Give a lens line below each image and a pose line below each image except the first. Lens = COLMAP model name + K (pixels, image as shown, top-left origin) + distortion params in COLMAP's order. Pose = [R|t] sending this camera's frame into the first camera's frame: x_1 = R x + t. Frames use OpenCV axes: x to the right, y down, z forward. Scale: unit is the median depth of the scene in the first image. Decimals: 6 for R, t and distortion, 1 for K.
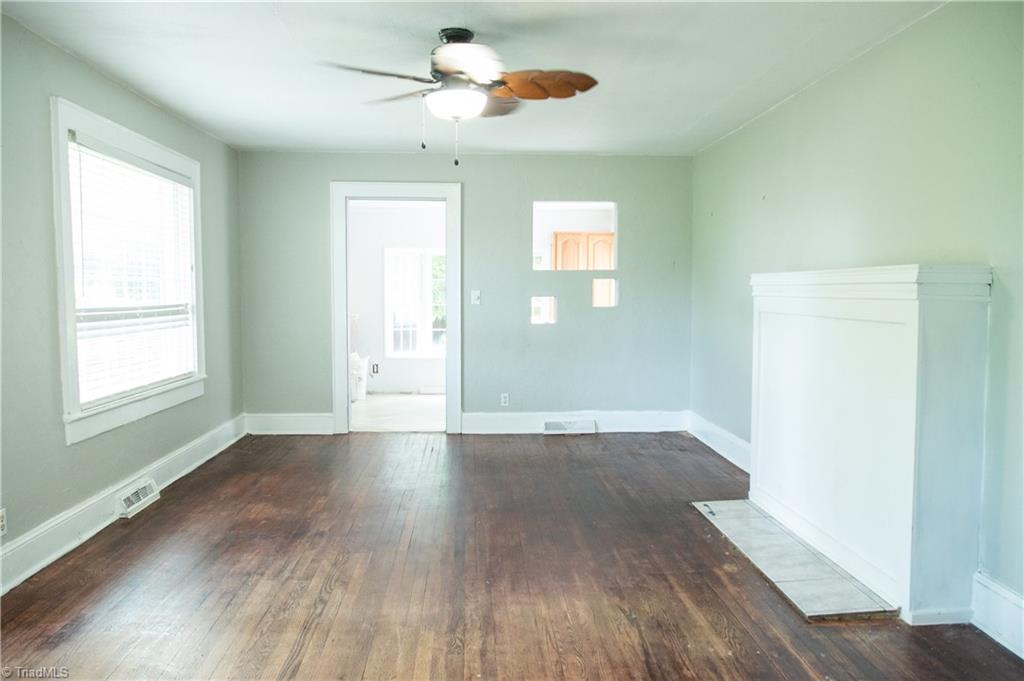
lens RADIAL K [[794.8, 0, 512.0], [0, 794.8, 340.5], [0, 0, 1]] dist [-0.021994, 0.002182]
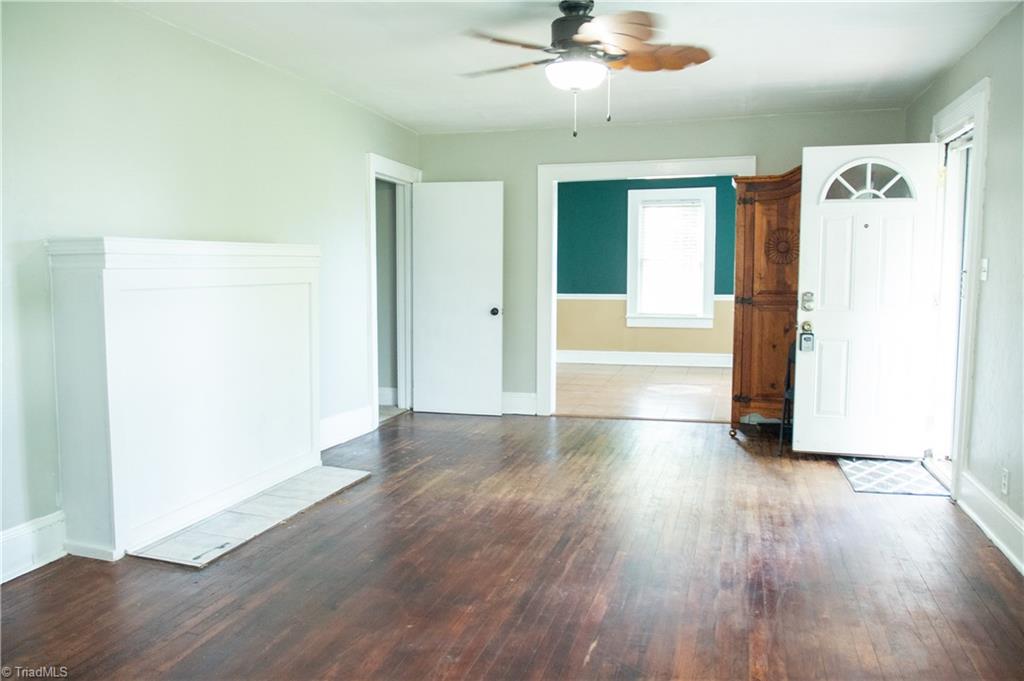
lens RADIAL K [[794.8, 0, 512.0], [0, 794.8, 340.5], [0, 0, 1]] dist [-0.021994, 0.002182]
pose [[-0.945239, -0.033708, 0.324633, -0.330240], [0.018581, 0.987482, 0.156636, -0.124524], [-0.325849, 0.154091, -0.932780, 2.007400]]
